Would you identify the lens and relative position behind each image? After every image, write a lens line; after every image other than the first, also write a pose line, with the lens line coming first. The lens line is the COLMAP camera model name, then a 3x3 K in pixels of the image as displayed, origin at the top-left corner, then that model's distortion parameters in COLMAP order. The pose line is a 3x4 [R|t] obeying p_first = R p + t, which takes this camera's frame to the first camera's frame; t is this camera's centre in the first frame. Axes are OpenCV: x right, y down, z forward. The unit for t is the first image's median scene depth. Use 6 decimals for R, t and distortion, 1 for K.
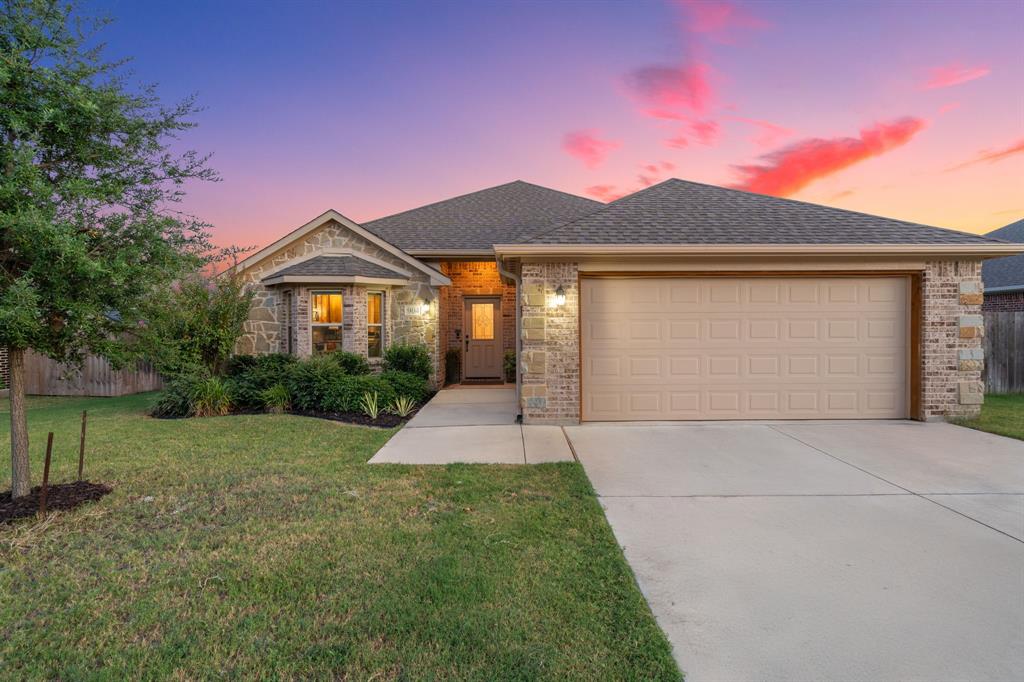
lens RADIAL K [[471.6, 0, 508.1], [0, 471.6, 328.3], [0, 0, 1]] dist [0.000231, 0.000543]
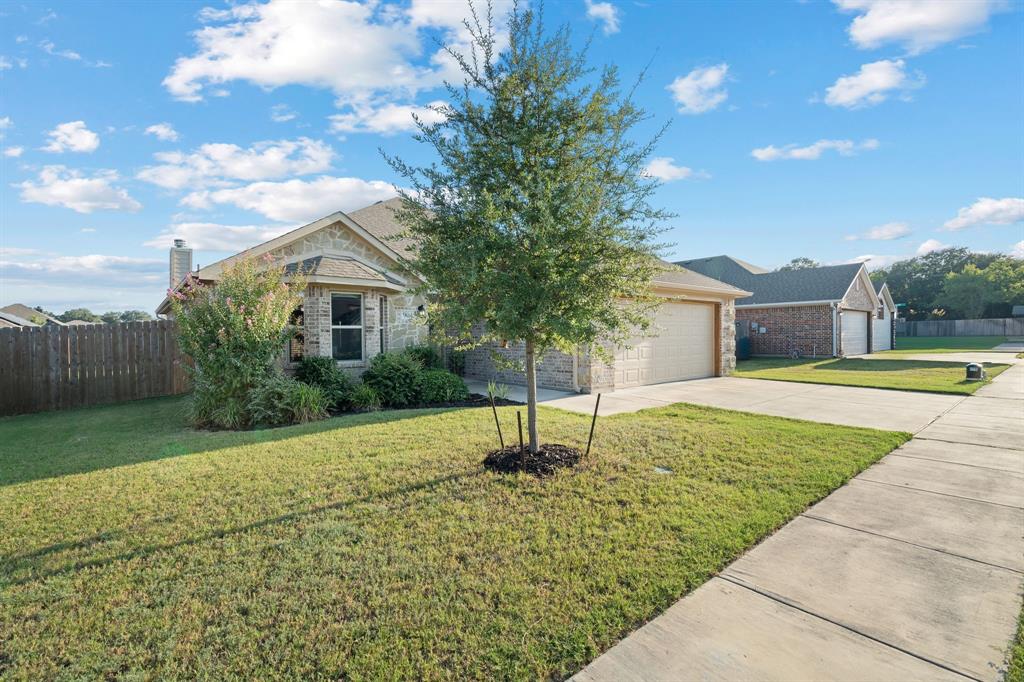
lens RADIAL K [[471.6, 0, 508.1], [0, 471.6, 328.3], [0, 0, 1]] dist [0.000231, 0.000543]
pose [[0.768748, 0.008262, 0.639499, -1.095084], [0.005426, 0.999796, -0.019440, 0.023812], [-0.639529, 0.018414, 0.768546, 0.017156]]
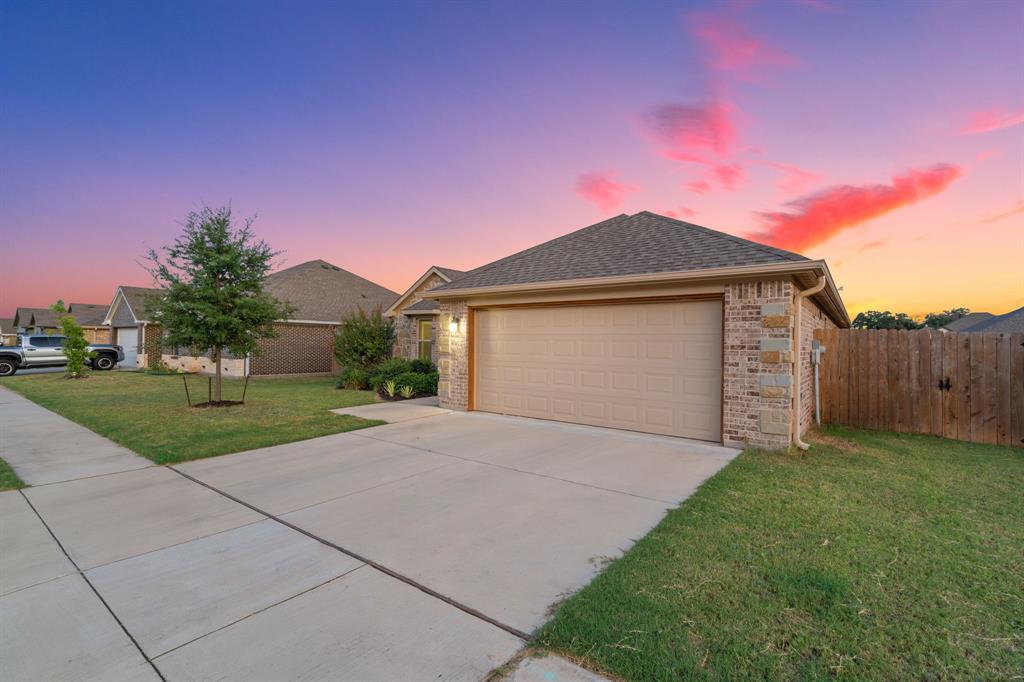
lens RADIAL K [[462.3, 0, 512.0], [0, 462.3, 341.0], [0, 0, 1]] dist [-0.001036, 0.000272]
pose [[0.788375, 0.011888, -0.615080, 1.129581], [-0.017151, 0.999849, -0.002658, -0.011690], [0.614955, 0.012645, 0.788461, -0.043291]]
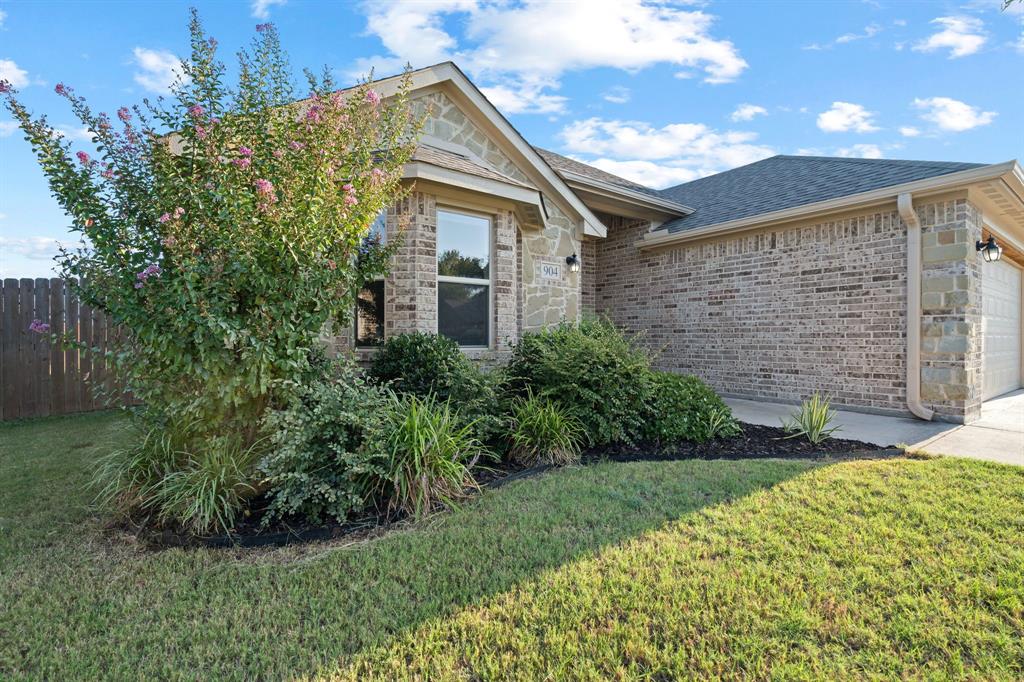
lens RADIAL K [[469.8, 0, 508.5], [0, 469.8, 326.2], [0, 0, 1]] dist [0.001016, 0.001351]
pose [[0.807095, 0.021698, 0.590023, -0.925911], [-0.008241, 0.999641, -0.025489, 0.078490], [-0.590364, 0.015709, 0.806984, 0.812059]]
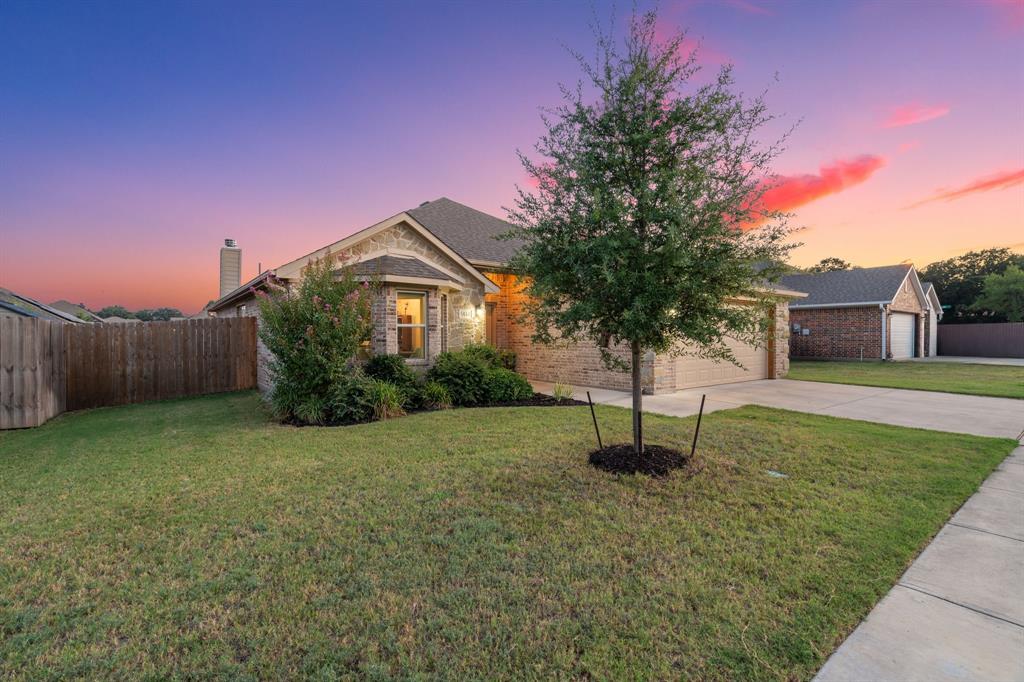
lens RADIAL K [[469.8, 0, 508.5], [0, 469.8, 326.2], [0, 0, 1]] dist [0.001016, 0.001351]
pose [[0.792457, 0.016471, 0.609705, -1.201610], [-0.003488, 0.999741, -0.022474, 0.023438], [-0.609917, 0.015683, 0.792310, 0.101972]]
